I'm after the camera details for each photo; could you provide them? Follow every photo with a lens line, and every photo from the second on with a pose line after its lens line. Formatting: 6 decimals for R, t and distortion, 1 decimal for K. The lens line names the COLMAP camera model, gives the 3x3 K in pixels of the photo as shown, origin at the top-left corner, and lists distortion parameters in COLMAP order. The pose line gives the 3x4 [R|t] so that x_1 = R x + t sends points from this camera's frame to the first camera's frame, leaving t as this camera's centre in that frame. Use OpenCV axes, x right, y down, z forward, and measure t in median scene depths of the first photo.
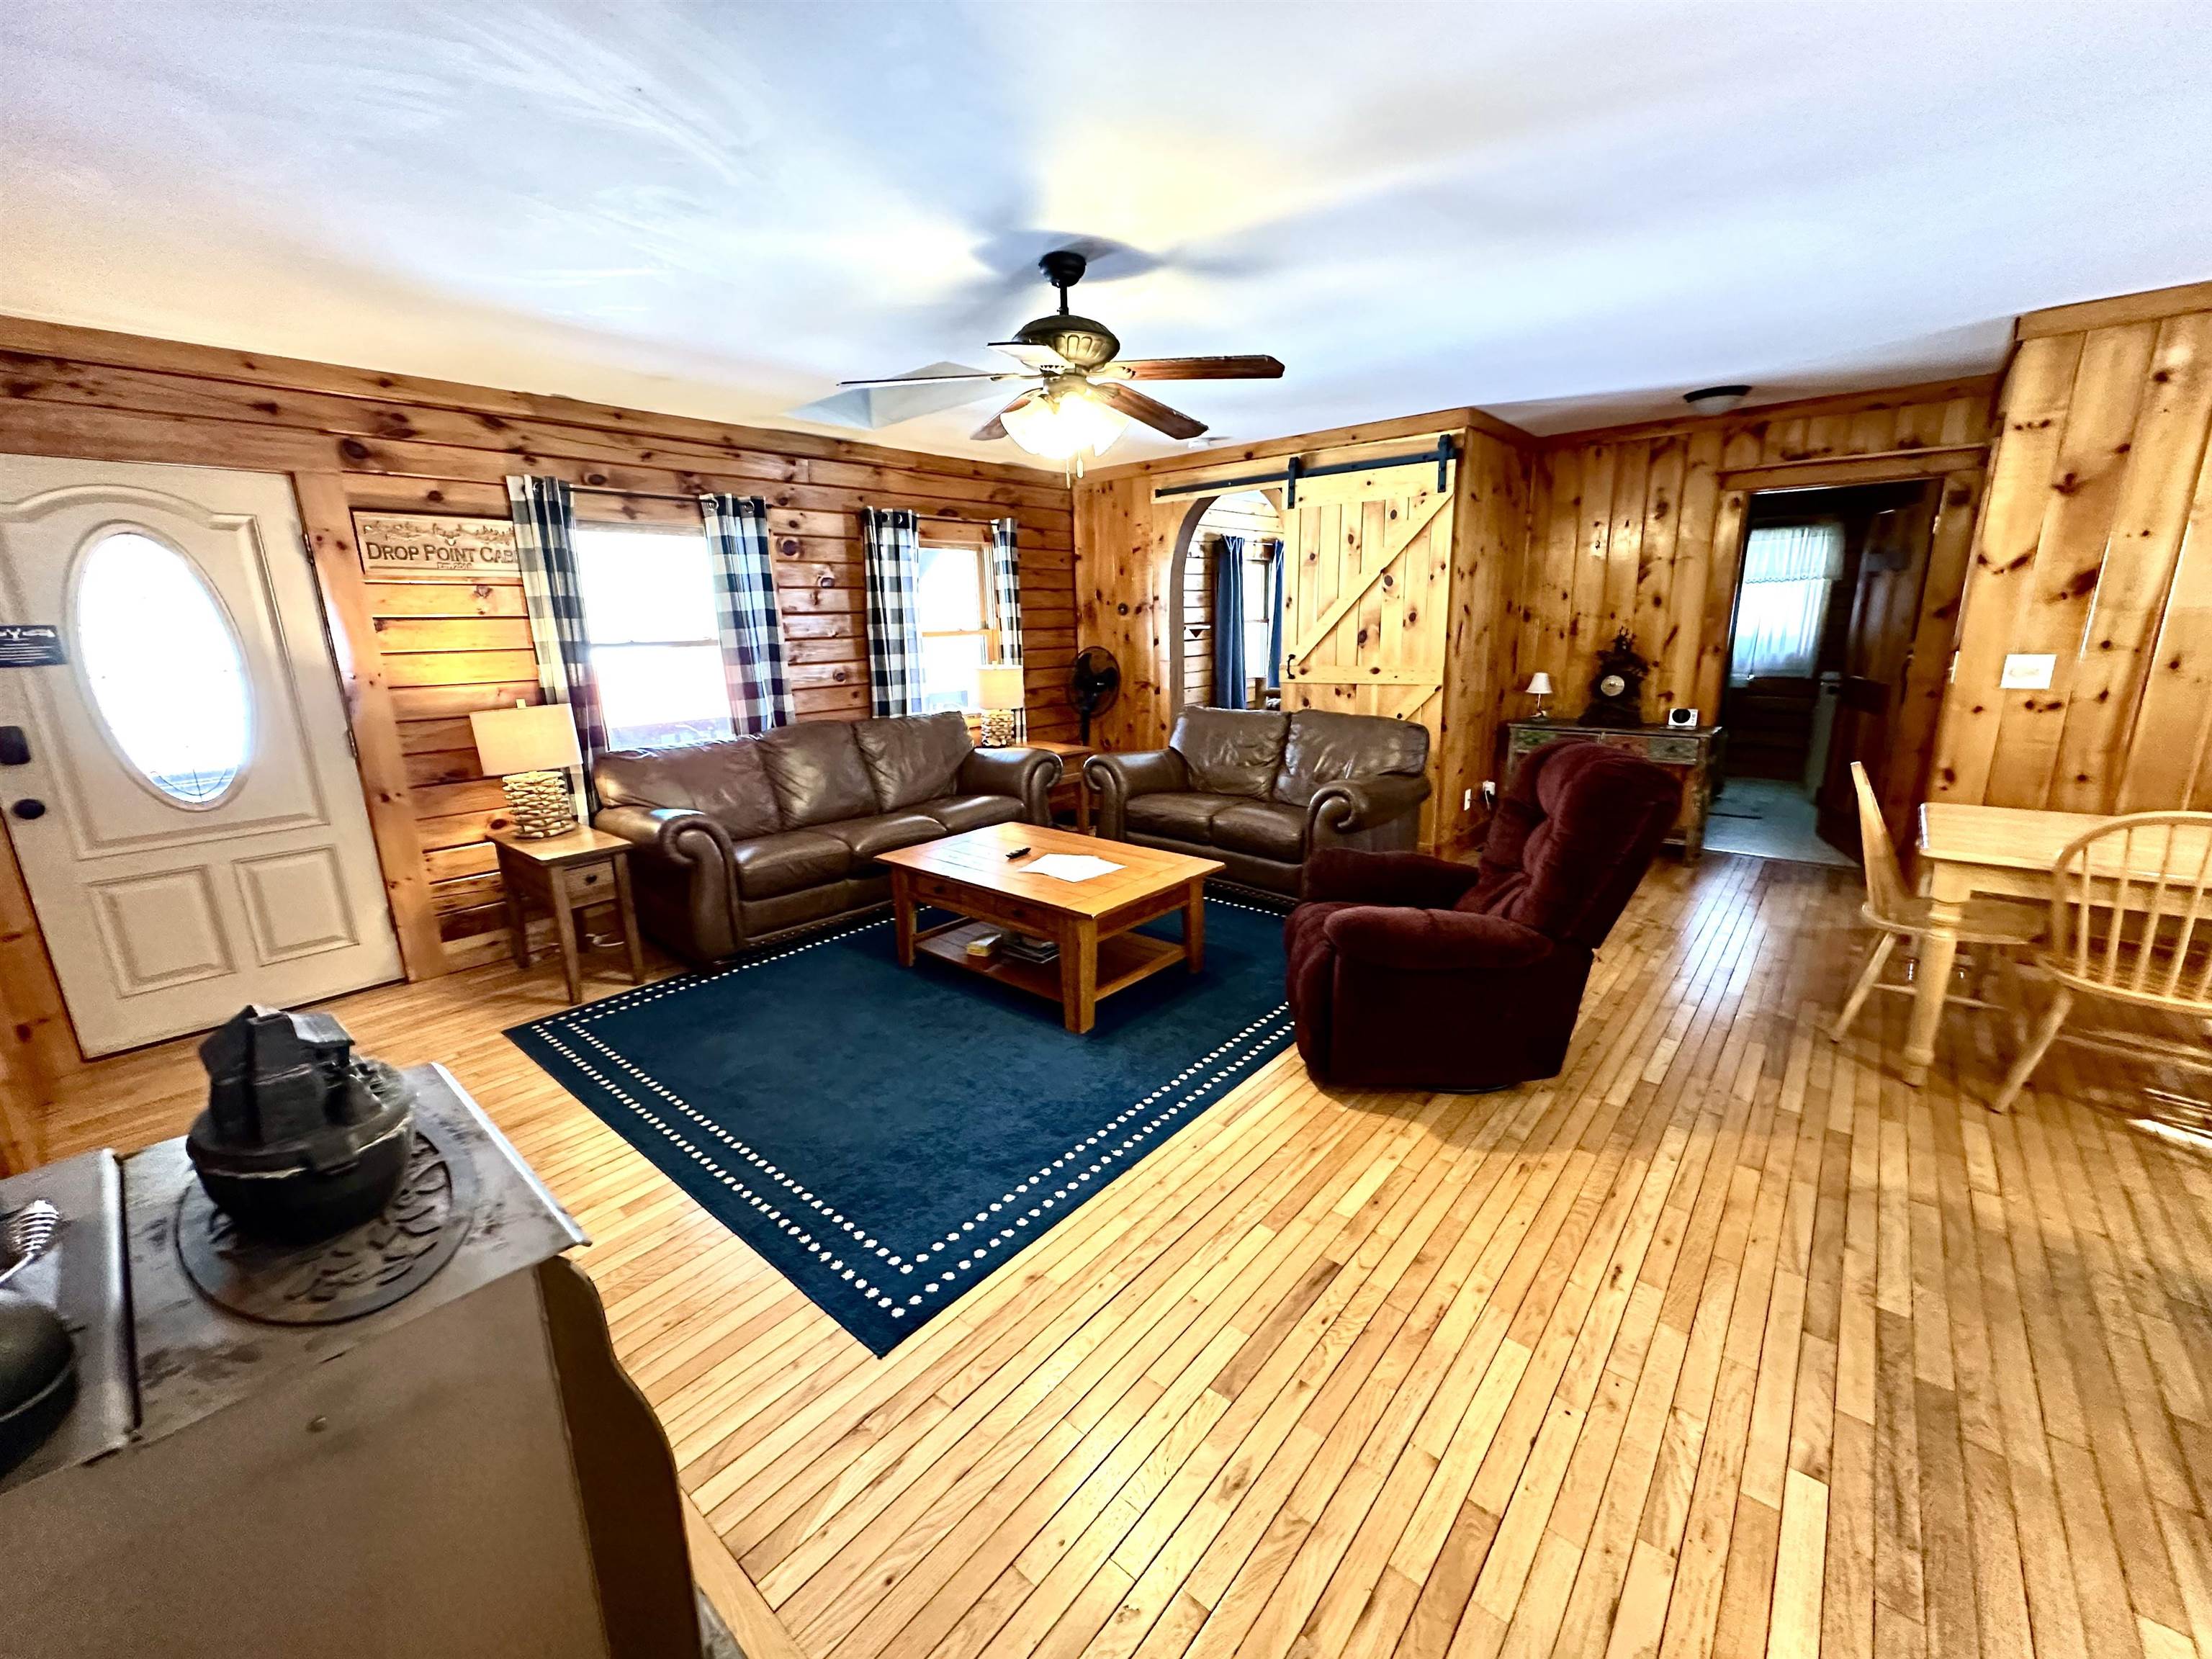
lens RADIAL K [[880.0, 0, 1126.7], [0, 880.0, 836.2], [0, 0, 1]] dist [0.001626, -0.001327]
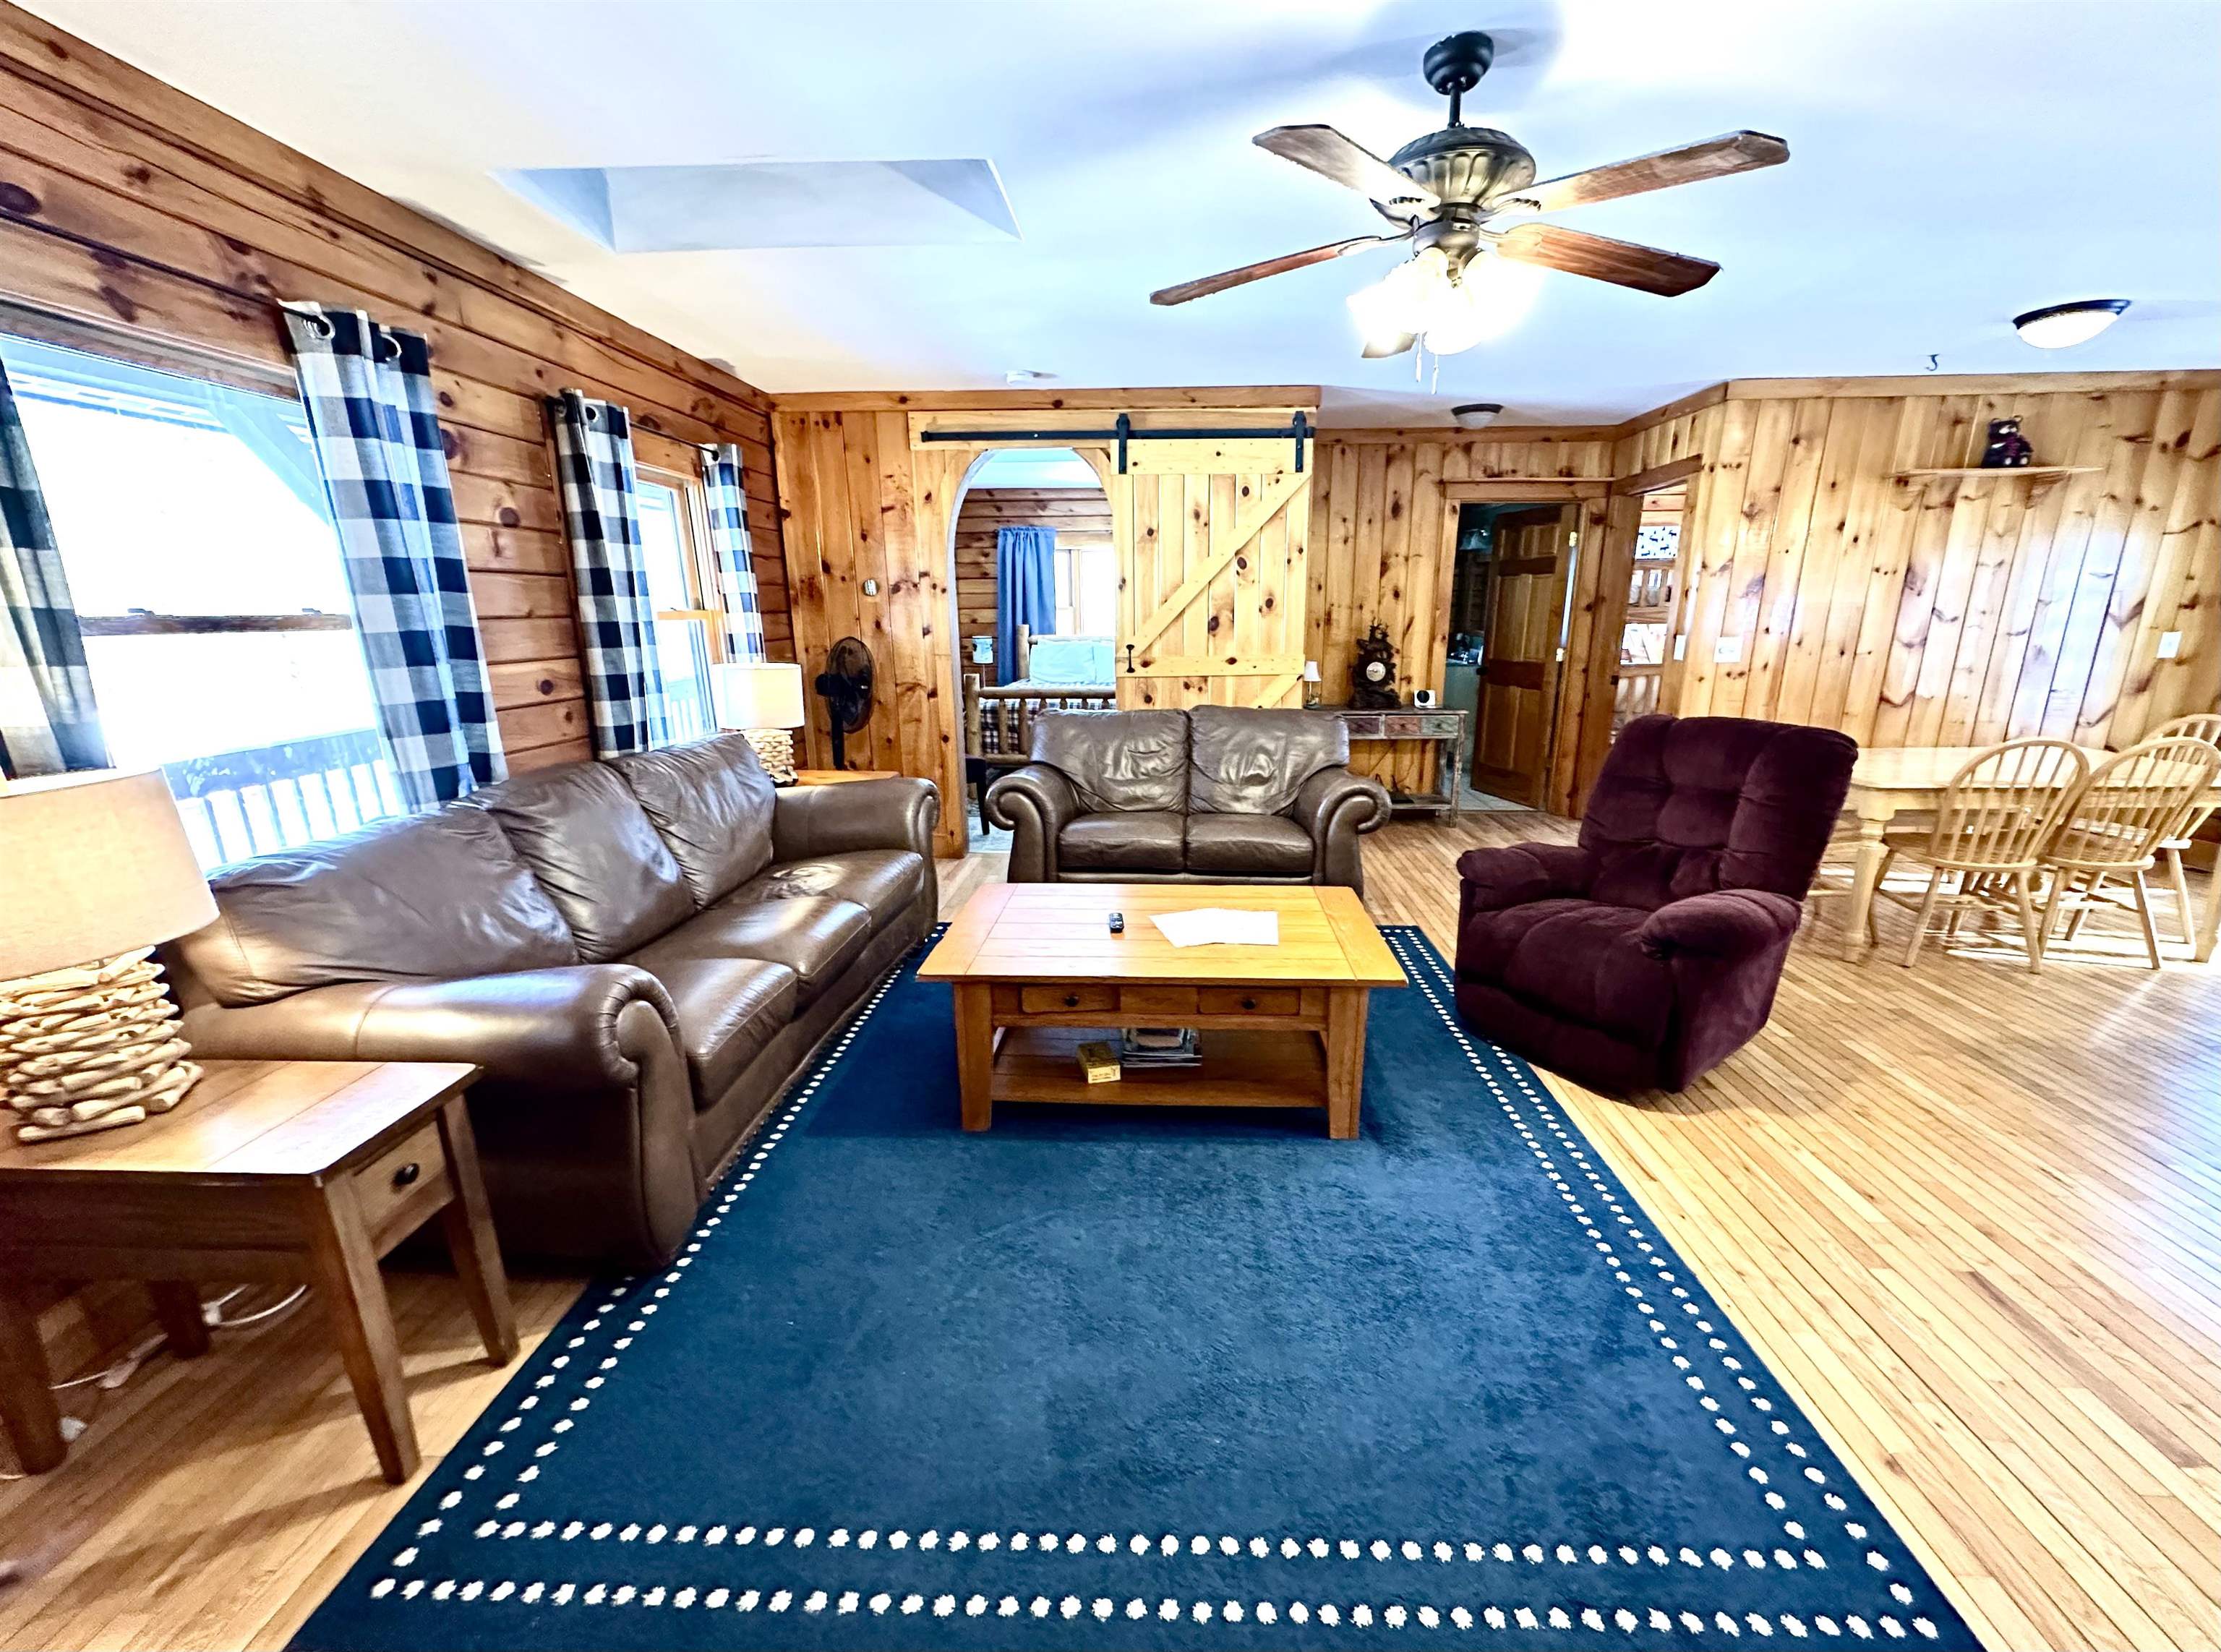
lens RADIAL K [[883.6, 0, 1140.1], [0, 883.6, 868.0], [0, 0, 1]] dist [0.001626, -0.001327]
pose [[0.787071, -0.156417, 0.596702, -0.397361], [0.136411, 0.987503, 0.078929, -0.058759], [-0.601591, 0.019274, 0.798572, 0.317913]]
